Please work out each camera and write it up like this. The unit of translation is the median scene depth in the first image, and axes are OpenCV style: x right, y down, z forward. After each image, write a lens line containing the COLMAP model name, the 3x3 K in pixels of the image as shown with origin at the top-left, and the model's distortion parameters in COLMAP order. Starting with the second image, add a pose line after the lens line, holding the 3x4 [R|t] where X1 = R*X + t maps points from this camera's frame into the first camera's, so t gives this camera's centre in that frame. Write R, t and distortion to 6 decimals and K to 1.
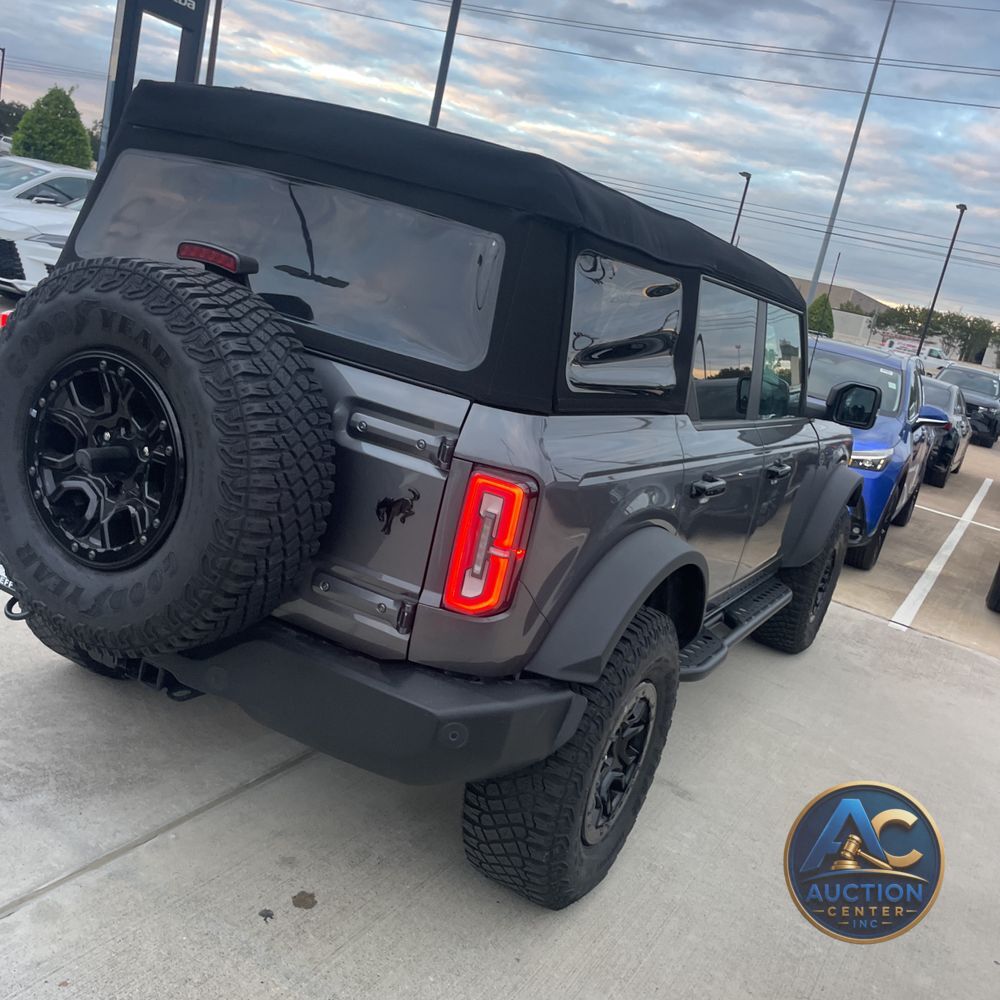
lens RADIAL K [[1041.5, 0, 505.0], [0, 1041.5, 494.2], [0, 0, 1]] dist [0.111807, -0.181845]
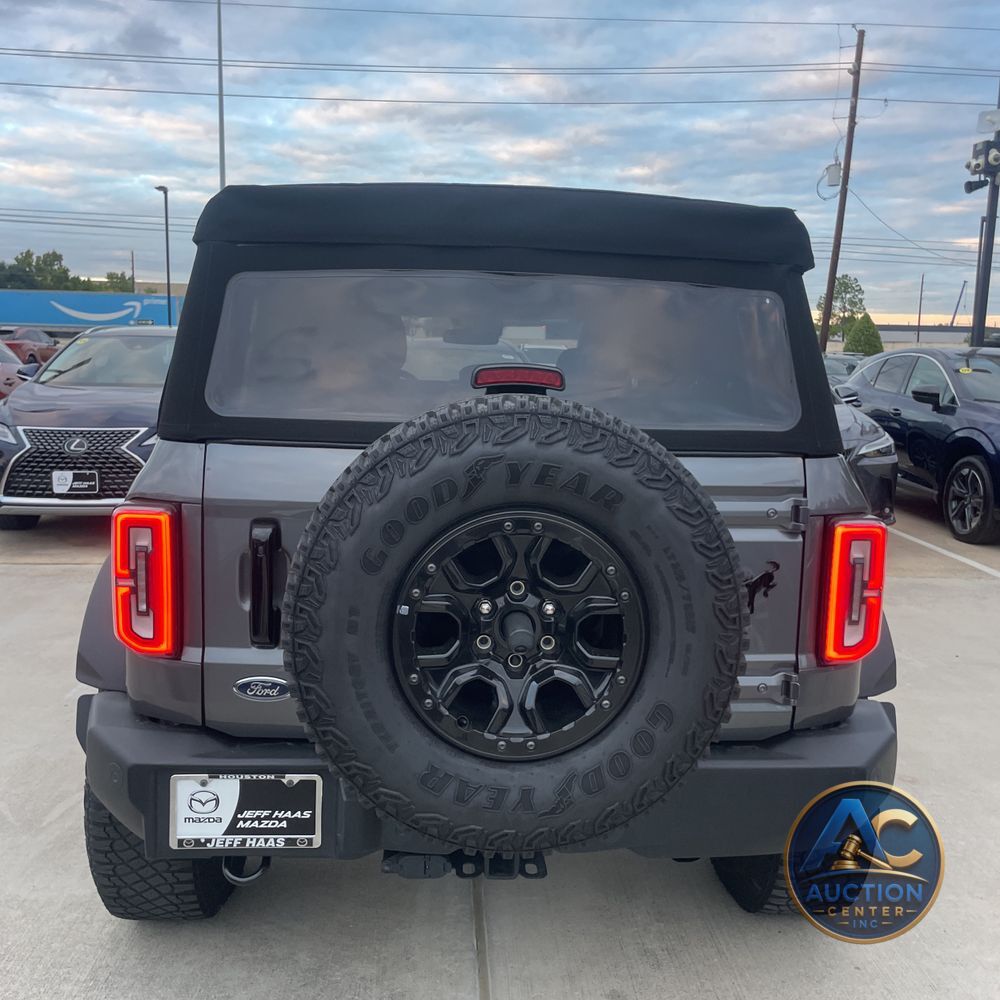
lens RADIAL K [[1065.3, 0, 500.0], [0, 1065.3, 500.0], [0, 0, 1]] dist [0.029963, 0.004749]
pose [[0.835395, -0.273644, 0.476691, -0.738018], [0.273233, 0.959263, 0.071825, -0.193901], [-0.476926, 0.070246, 0.876132, 0.235466]]
